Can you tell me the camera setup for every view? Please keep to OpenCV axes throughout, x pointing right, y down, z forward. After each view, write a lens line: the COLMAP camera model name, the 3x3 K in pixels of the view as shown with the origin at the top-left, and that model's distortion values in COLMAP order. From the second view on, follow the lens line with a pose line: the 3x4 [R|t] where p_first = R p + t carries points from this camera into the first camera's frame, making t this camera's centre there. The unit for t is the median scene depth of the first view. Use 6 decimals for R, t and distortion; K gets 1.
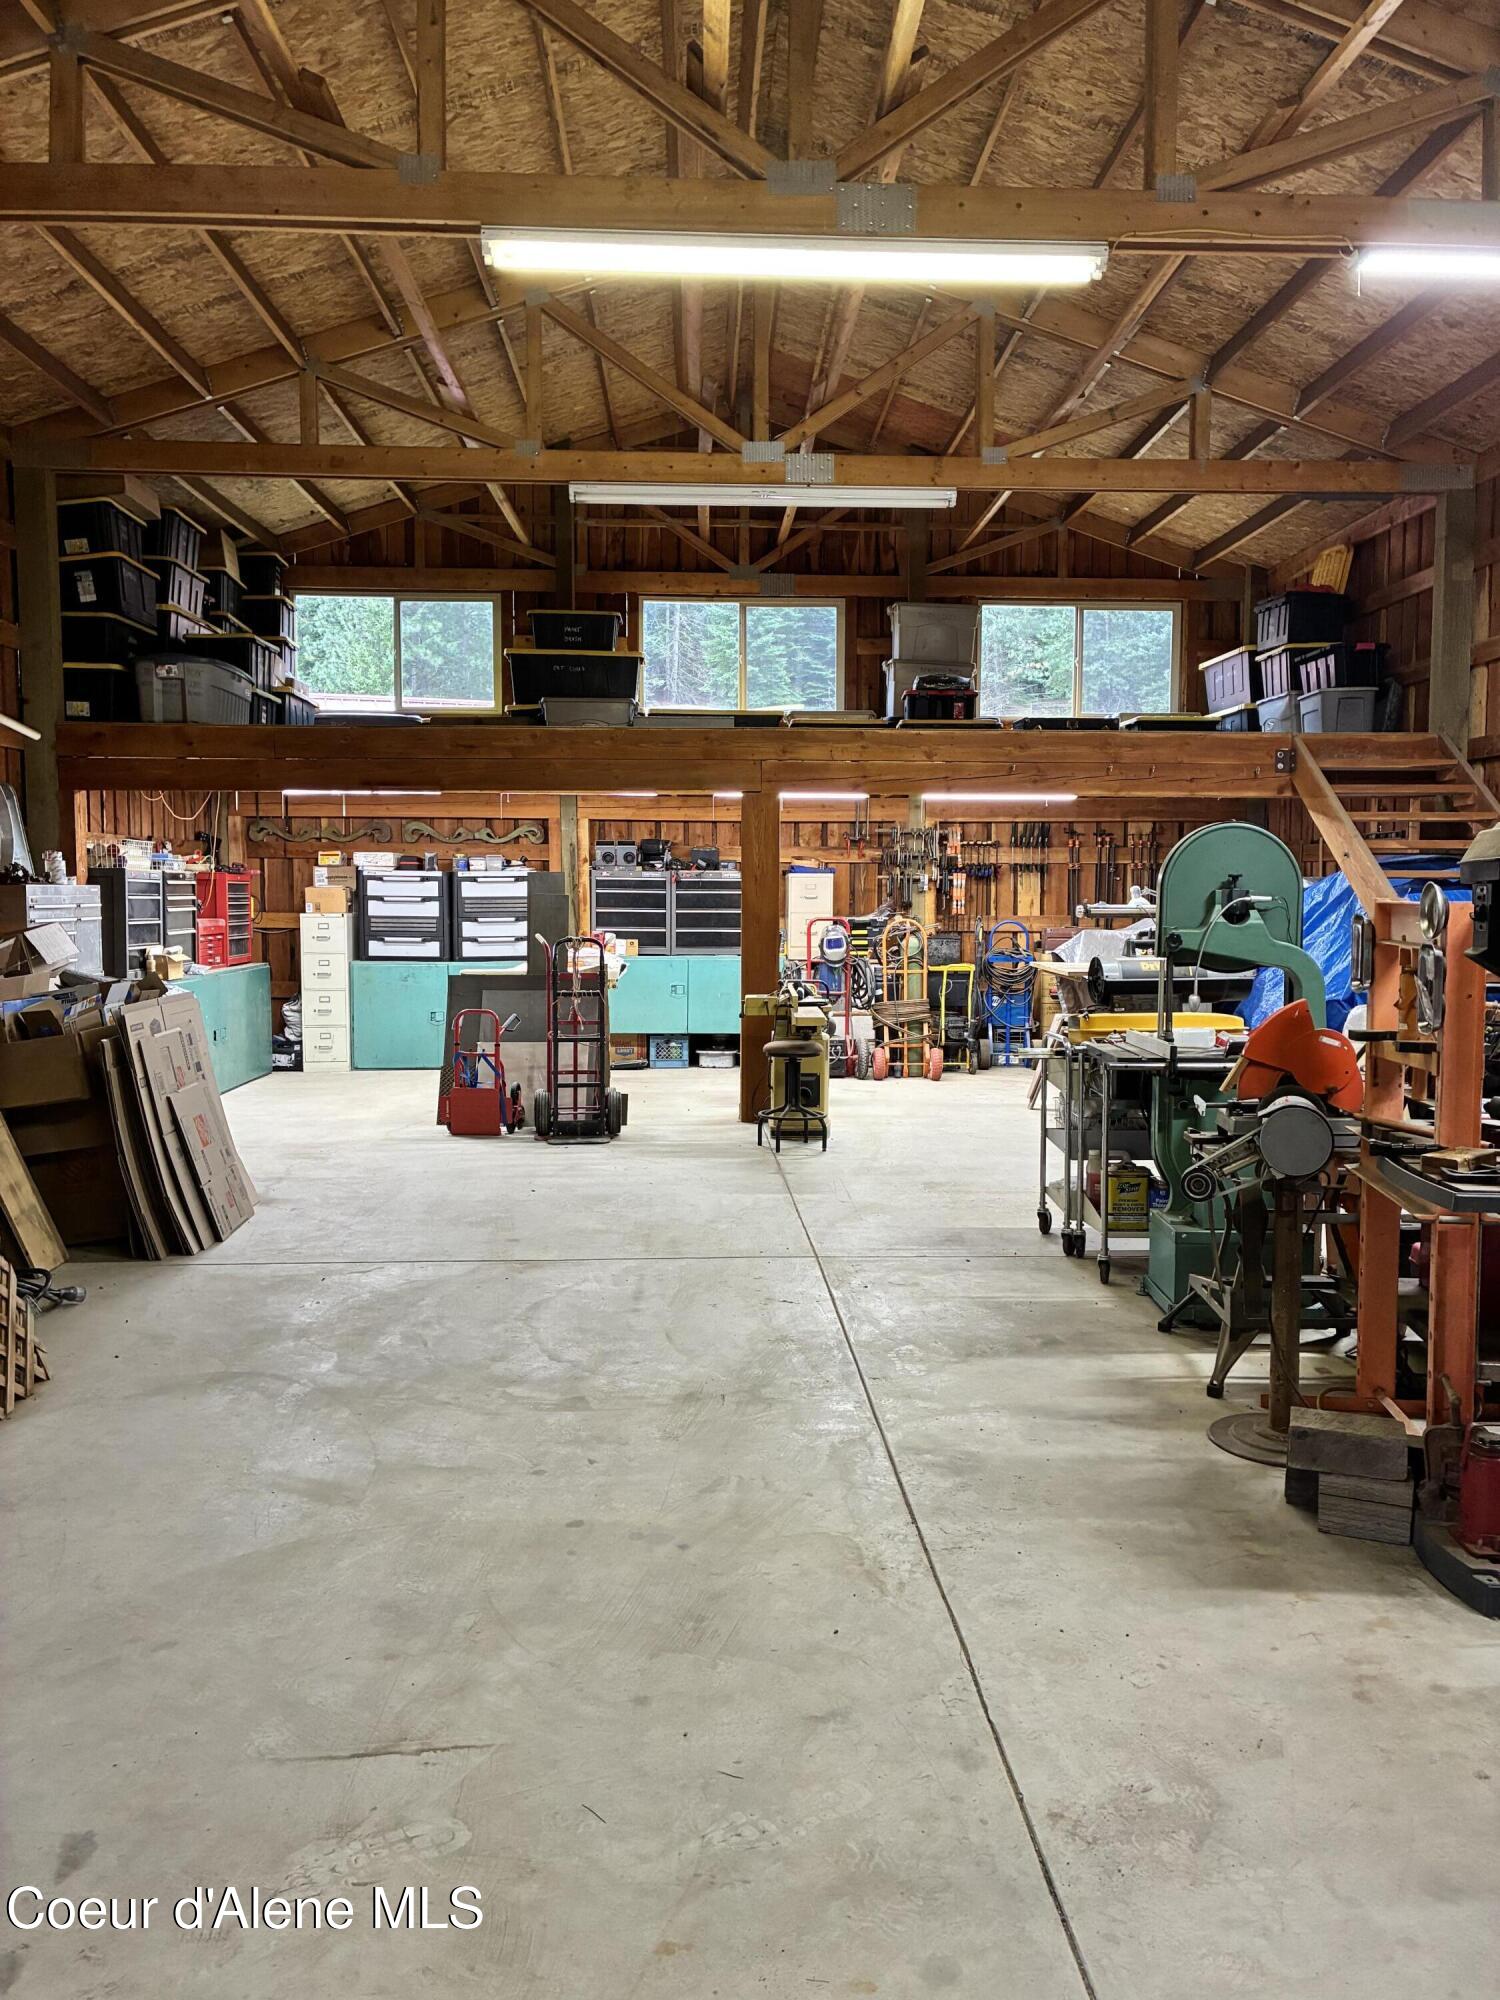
lens RADIAL K [[1491.5, 0, 750.0], [0, 1491.5, 1000.0], [0, 0, 1]] dist [0.033197, -0.034129]
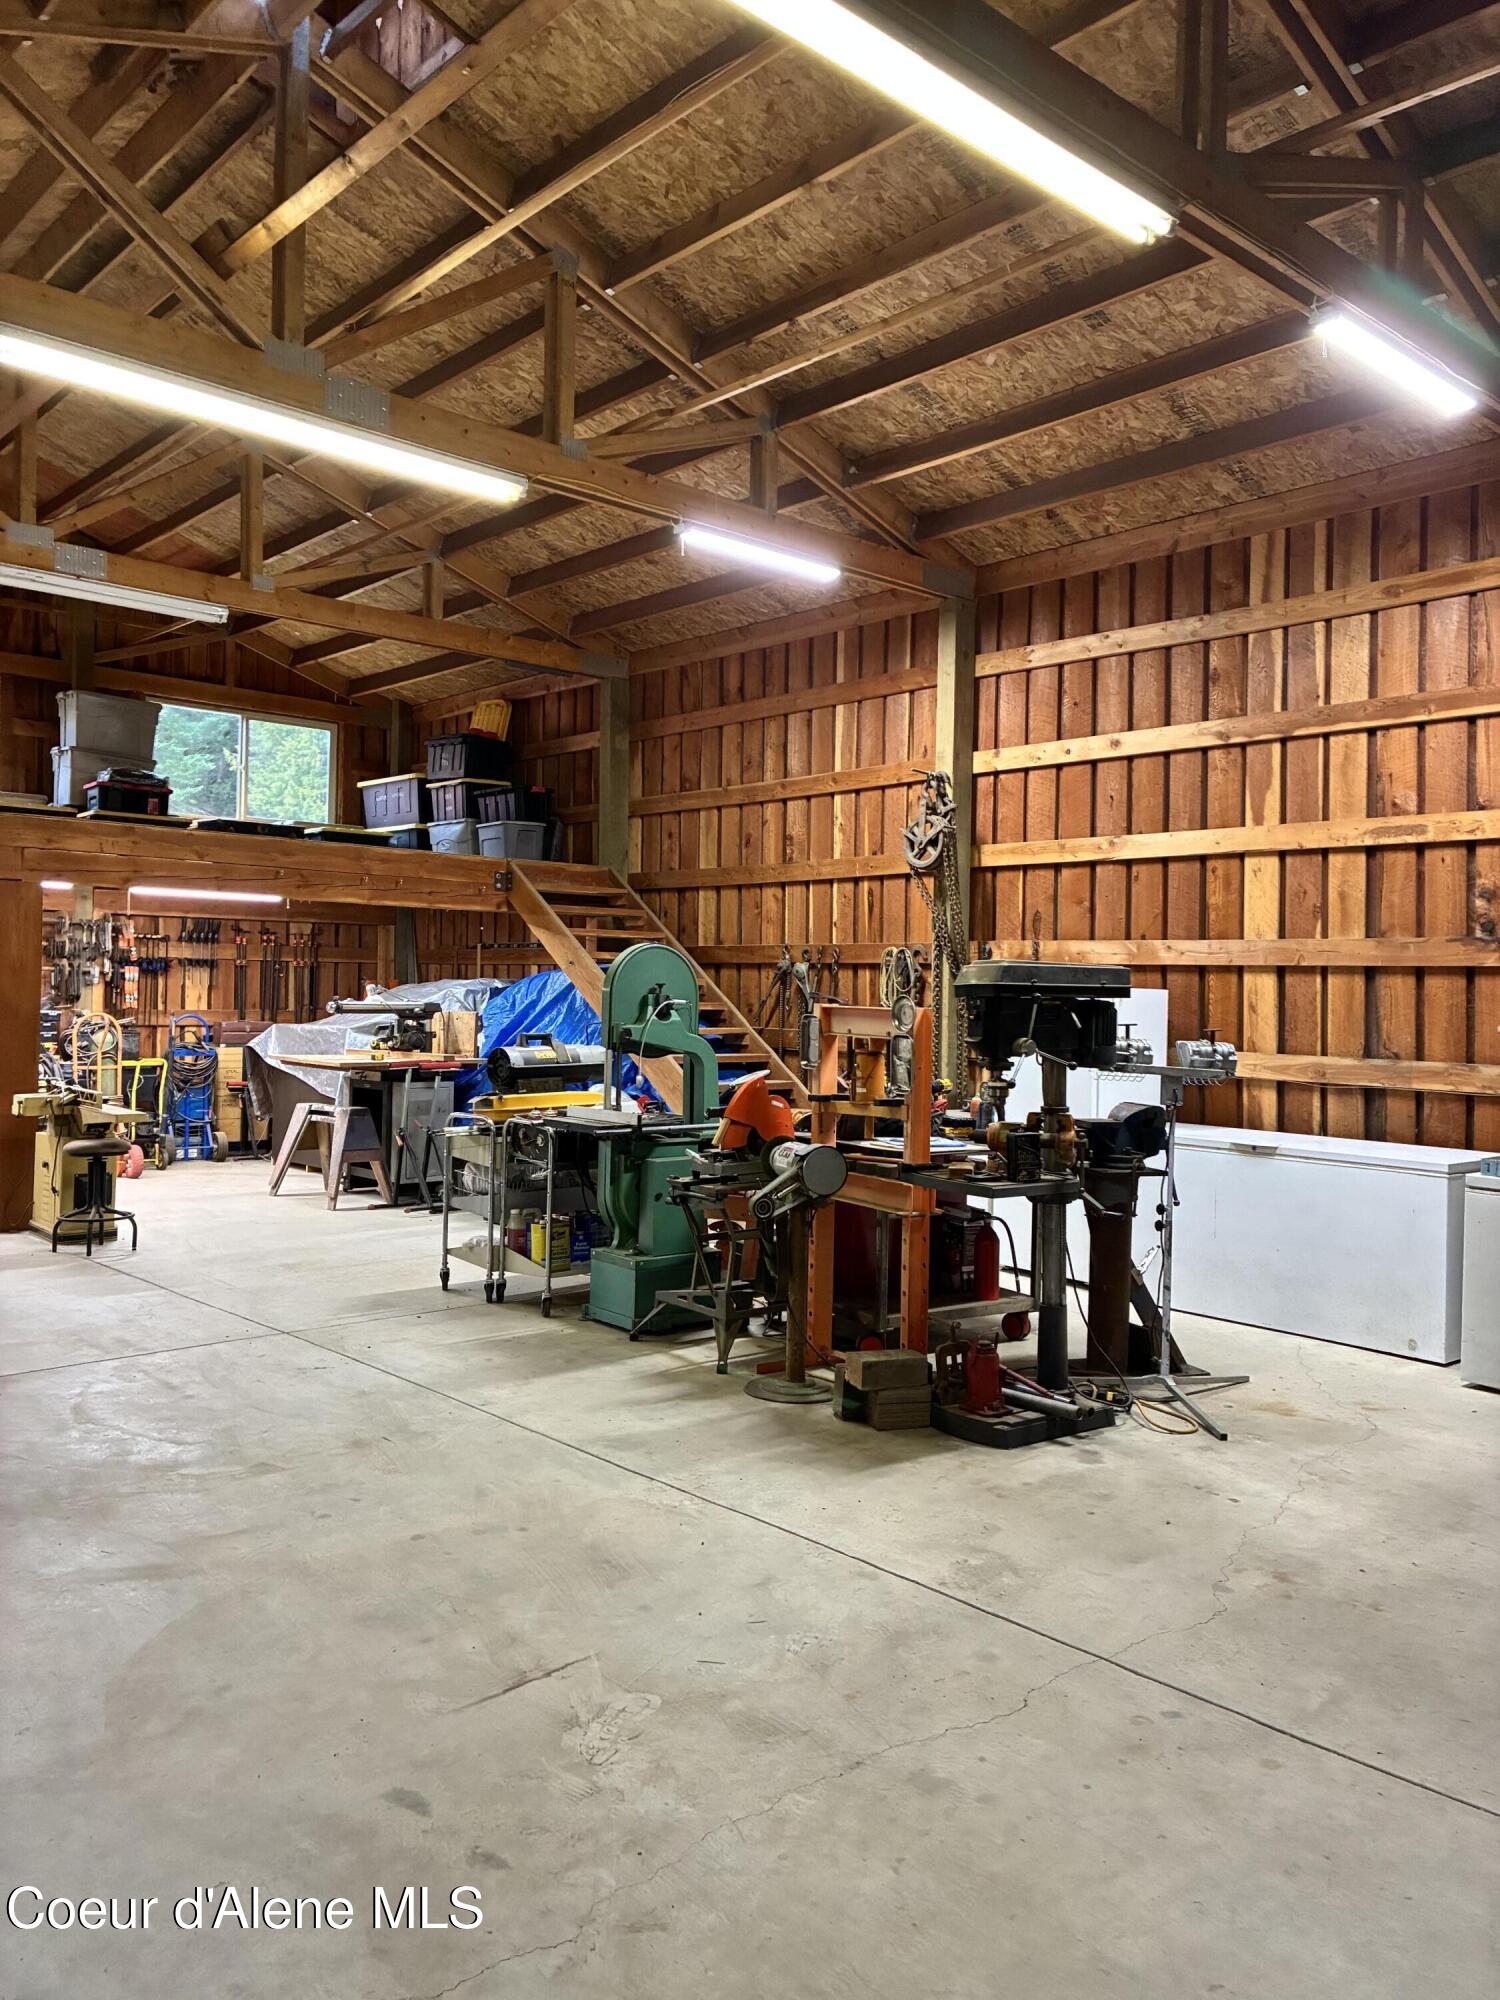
lens RADIAL K [[1514.2, 0, 747.2], [0, 1514.2, 975.8], [0, 0, 1]] dist [0.027778, -0.004760]
pose [[0.771500, 0.018369, 0.635964, -0.255060], [0.030954, 0.997316, -0.066358, 0.000200], [-0.635475, 0.070881, 0.768861, -0.039380]]
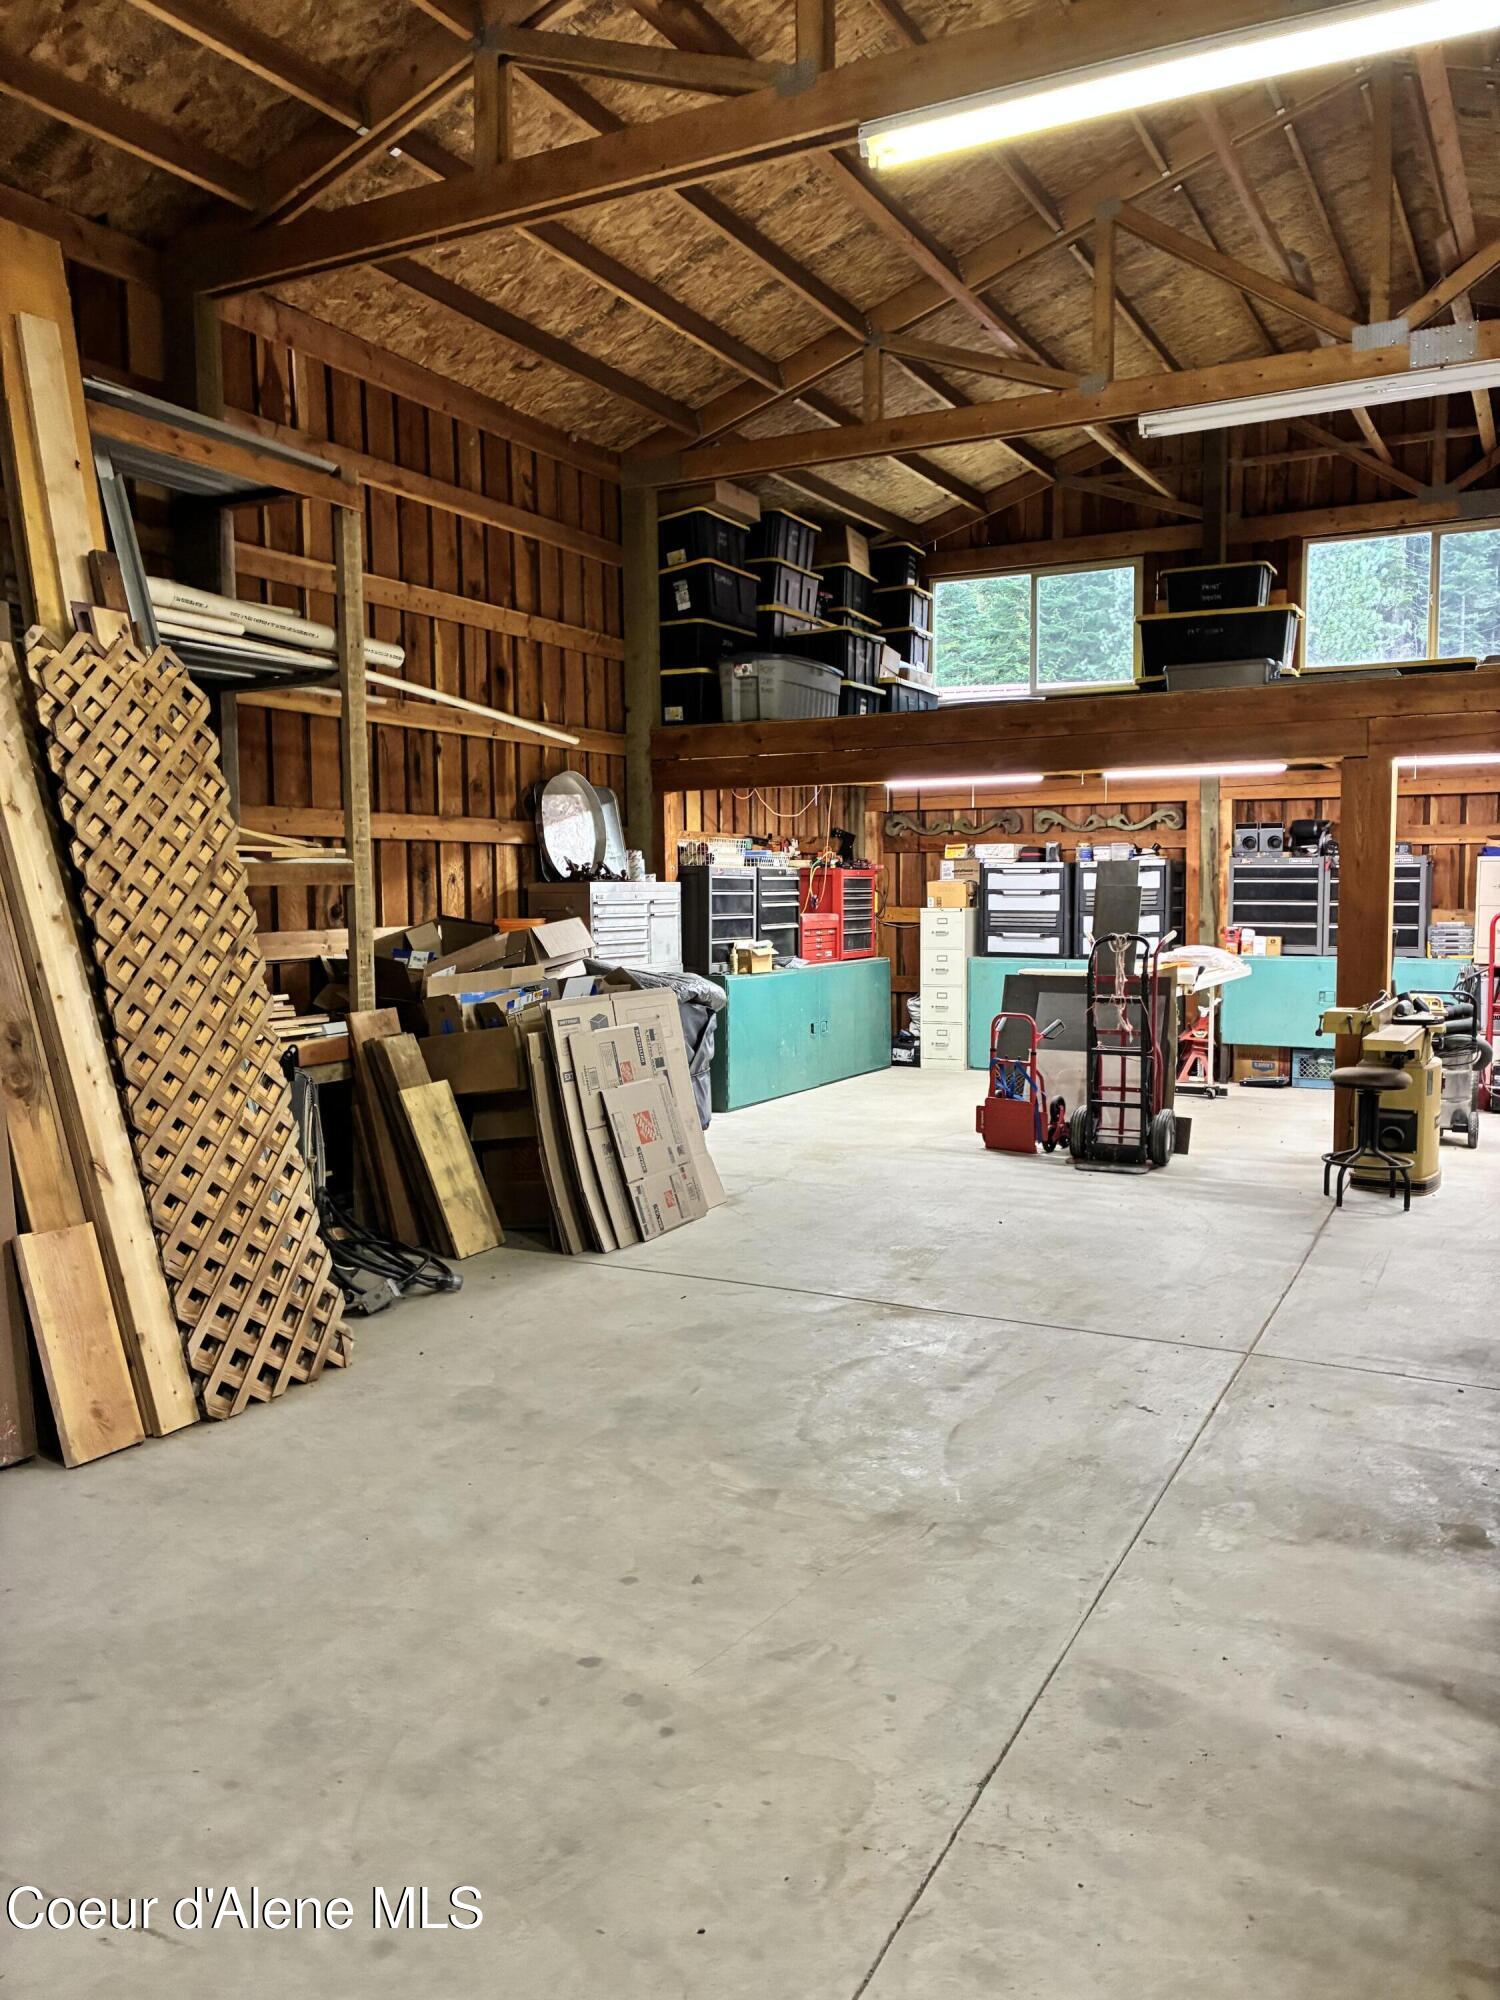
lens RADIAL K [[1491.5, 0, 750.0], [0, 1491.5, 1000.0], [0, 0, 1]] dist [0.033197, -0.034129]
pose [[0.861799, 0.030316, -0.506344, 0.134984], [-0.027844, 0.999535, 0.012453, -0.008310], [0.506486, 0.003367, 0.862242, 0.127776]]
